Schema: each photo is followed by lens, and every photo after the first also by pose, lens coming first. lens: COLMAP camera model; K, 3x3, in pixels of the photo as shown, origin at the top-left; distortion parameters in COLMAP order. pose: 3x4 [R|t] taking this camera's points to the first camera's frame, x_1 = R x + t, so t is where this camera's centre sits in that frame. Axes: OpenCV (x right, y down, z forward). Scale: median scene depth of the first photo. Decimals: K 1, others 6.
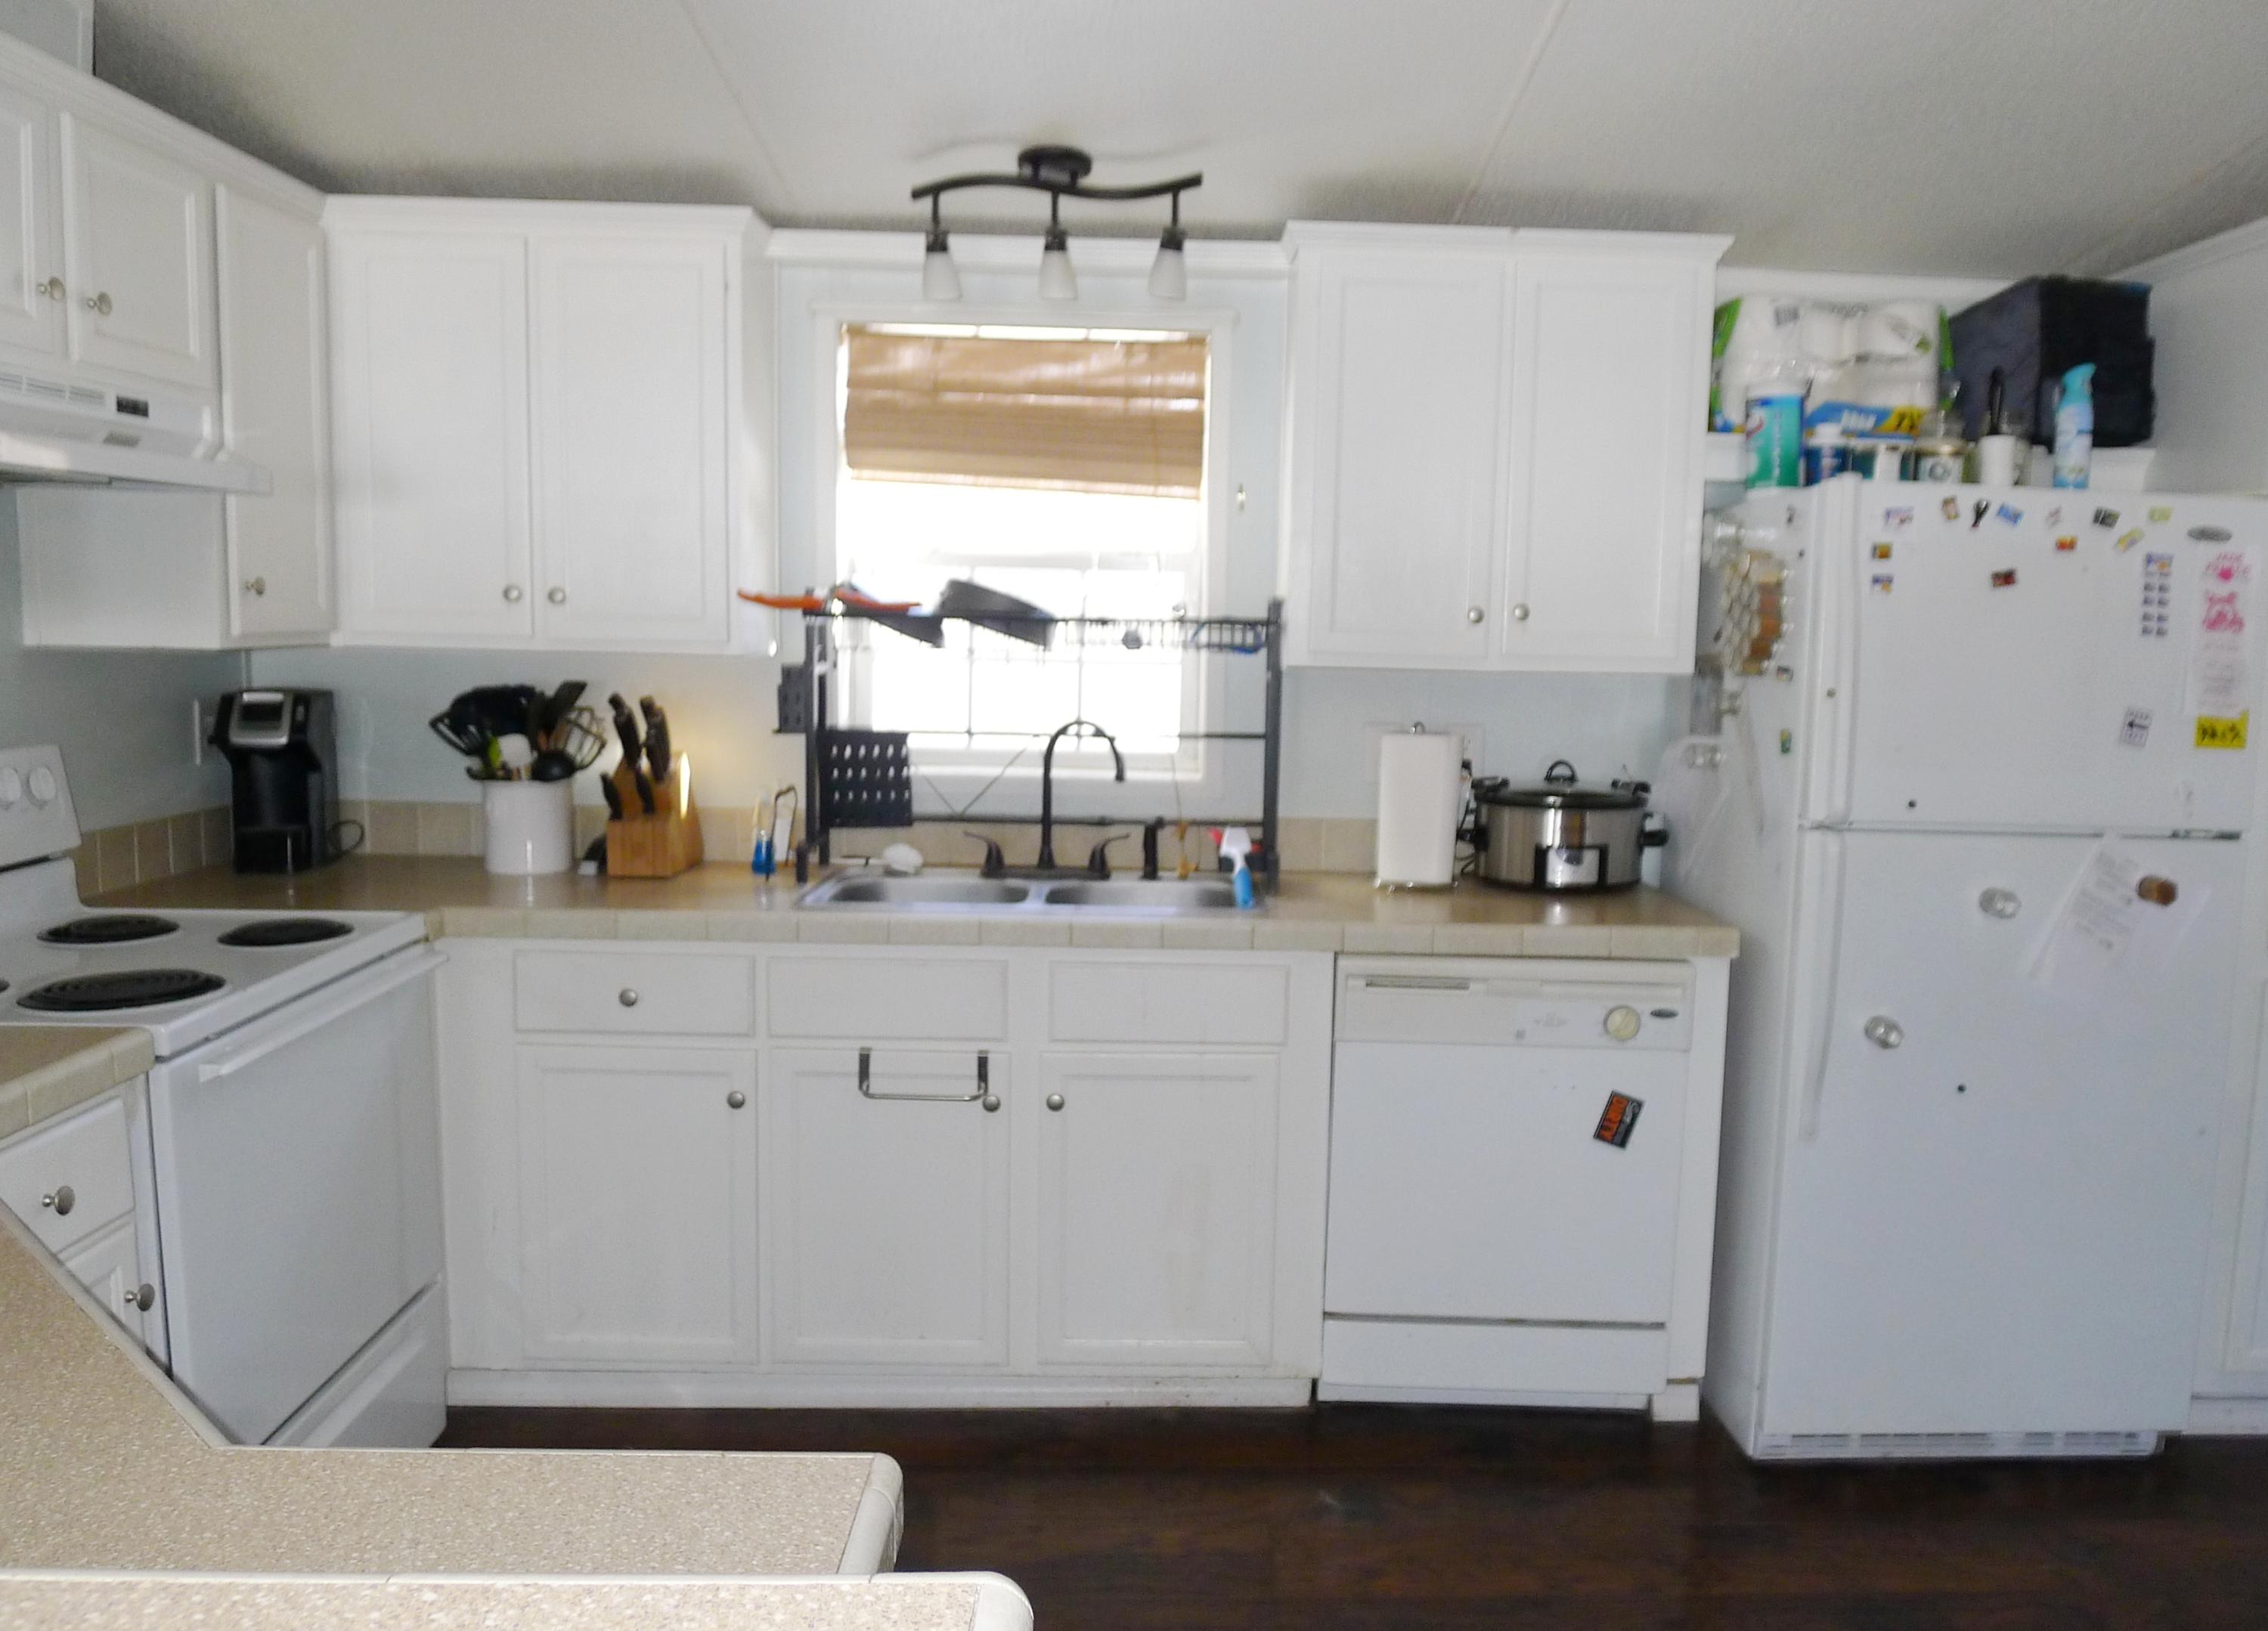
lens RADIAL K [[1685.2, 0, 1191.7], [0, 1685.2, 825.1], [0, 0, 1]] dist [-0.060815, 0.014572]
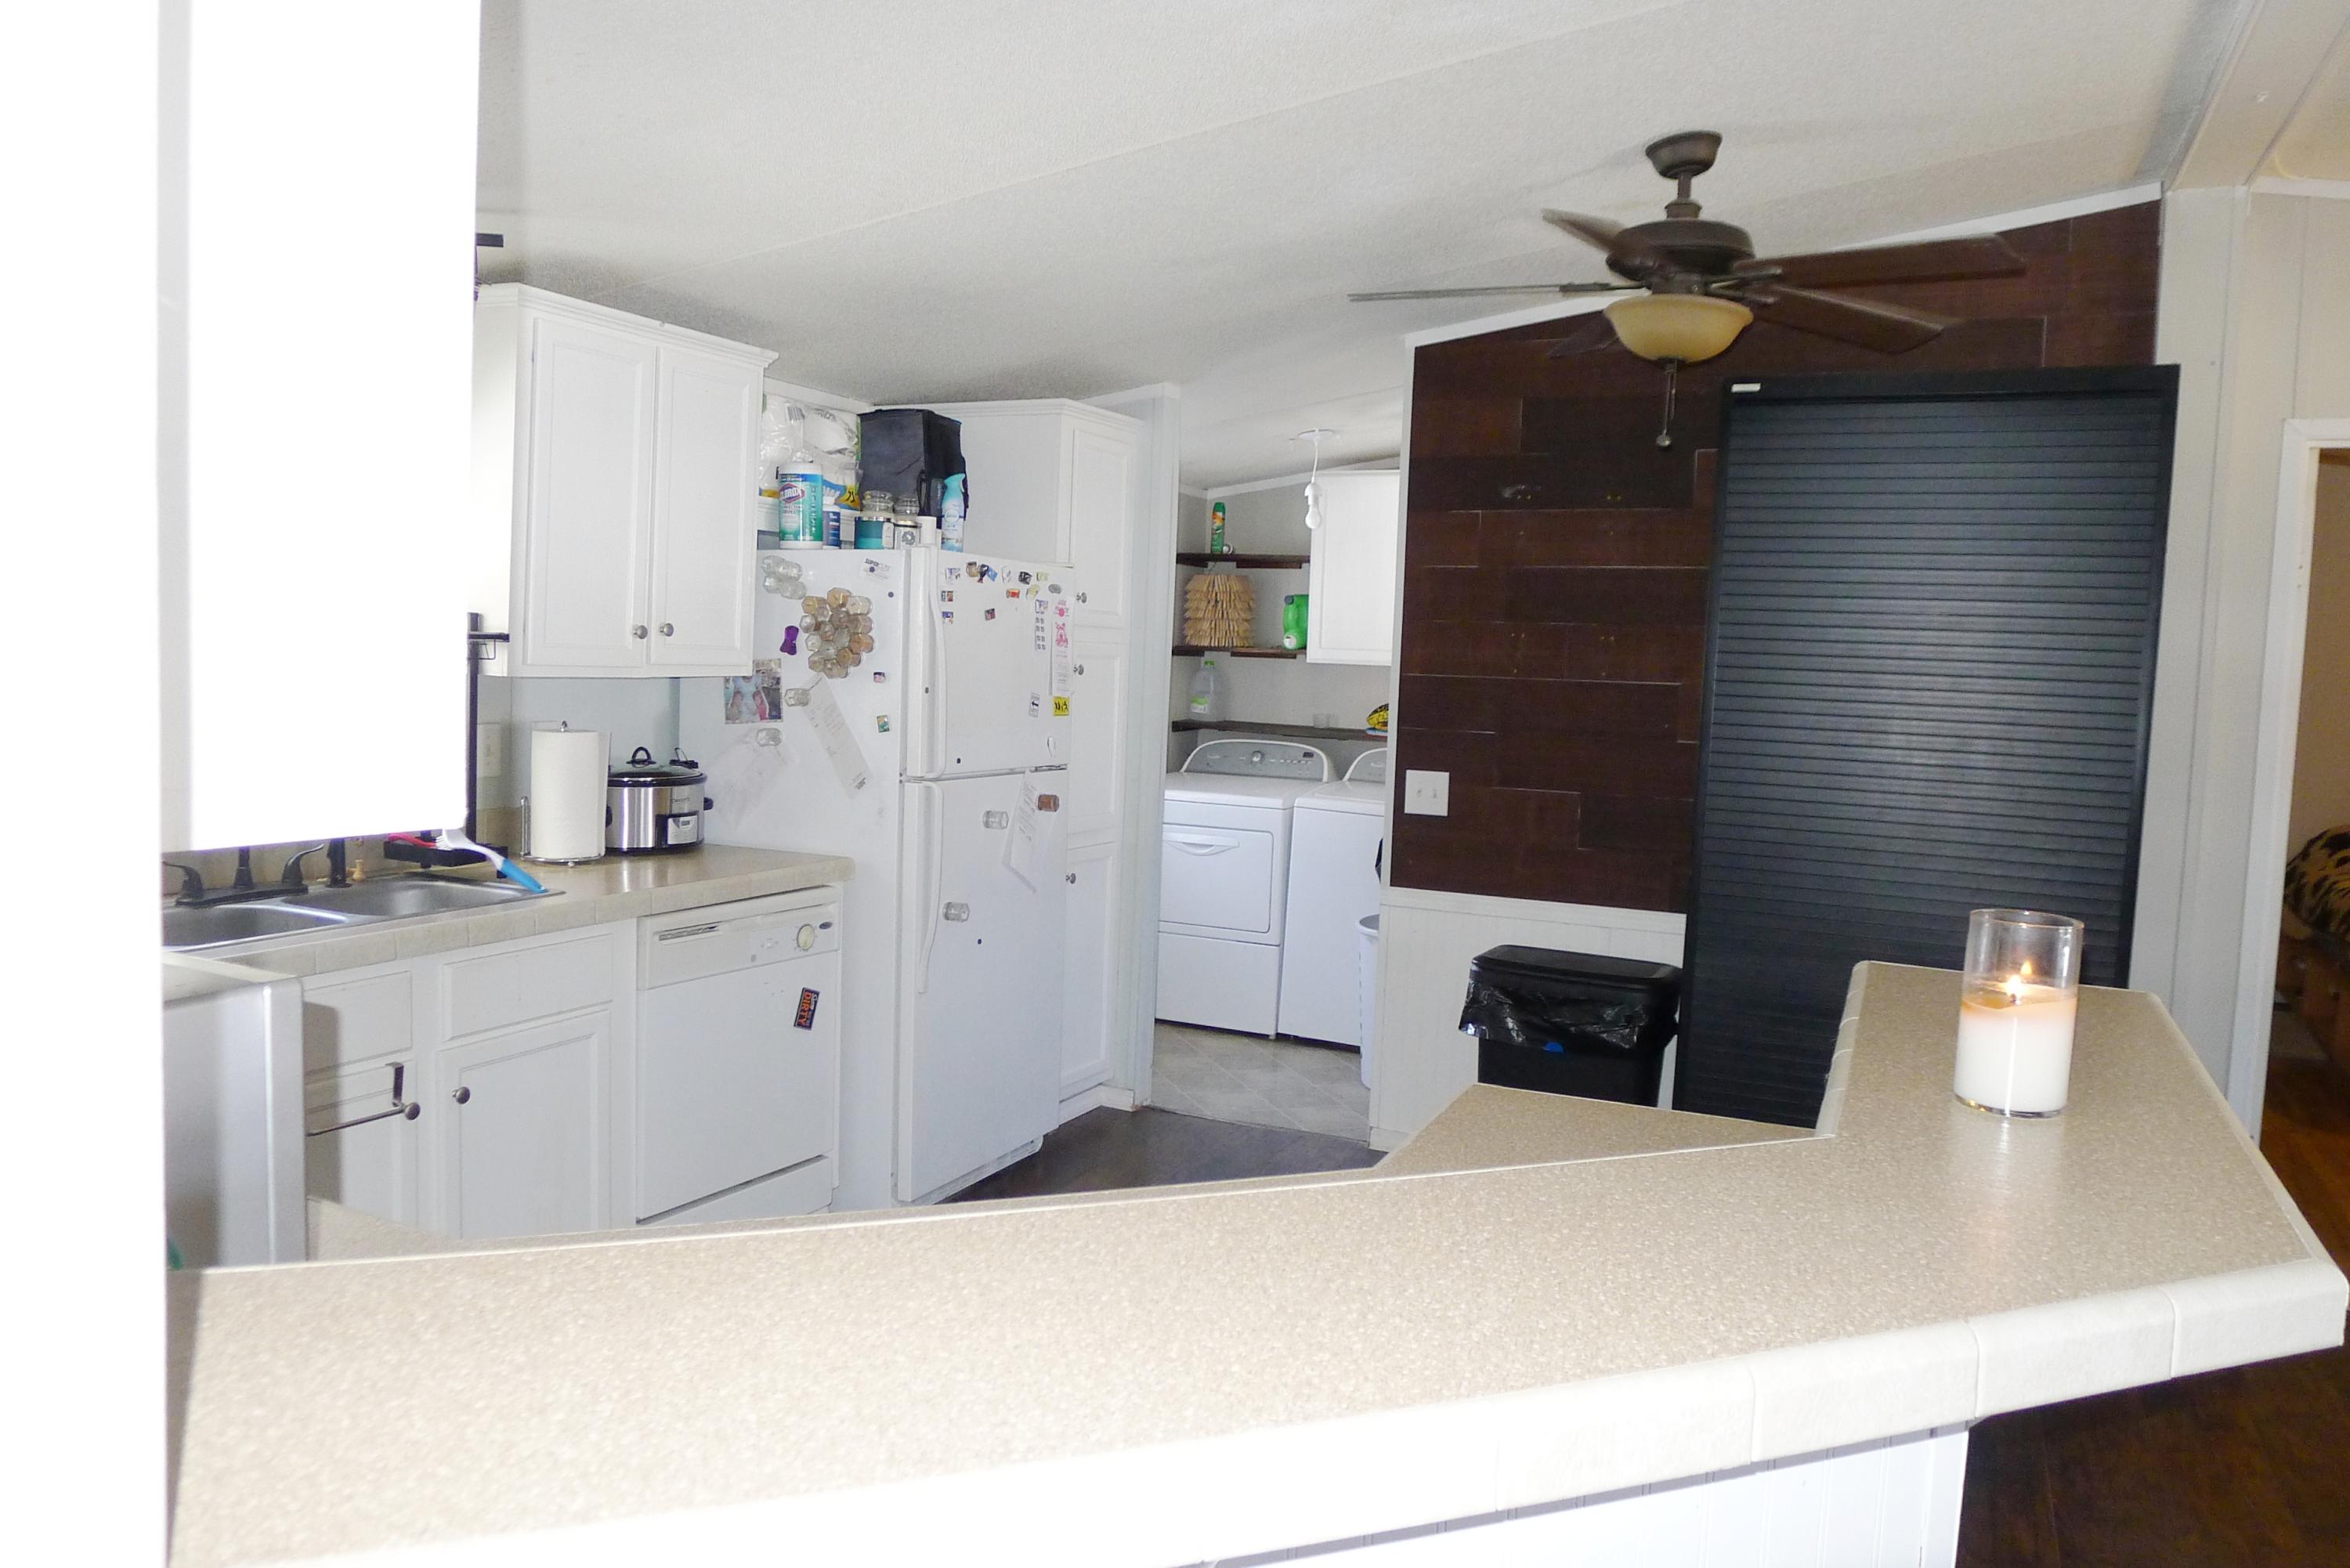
lens RADIAL K [[1636.5, 0, 1171.9], [0, 1636.5, 786.5], [0, 0, 1]] dist [-0.045847, 0.016908]
pose [[0.451894, -0.077794, 0.888673, -0.720921], [0.075172, 0.995968, 0.048962, -0.041811], [-0.888899, 0.044678, 0.455920, 0.124264]]
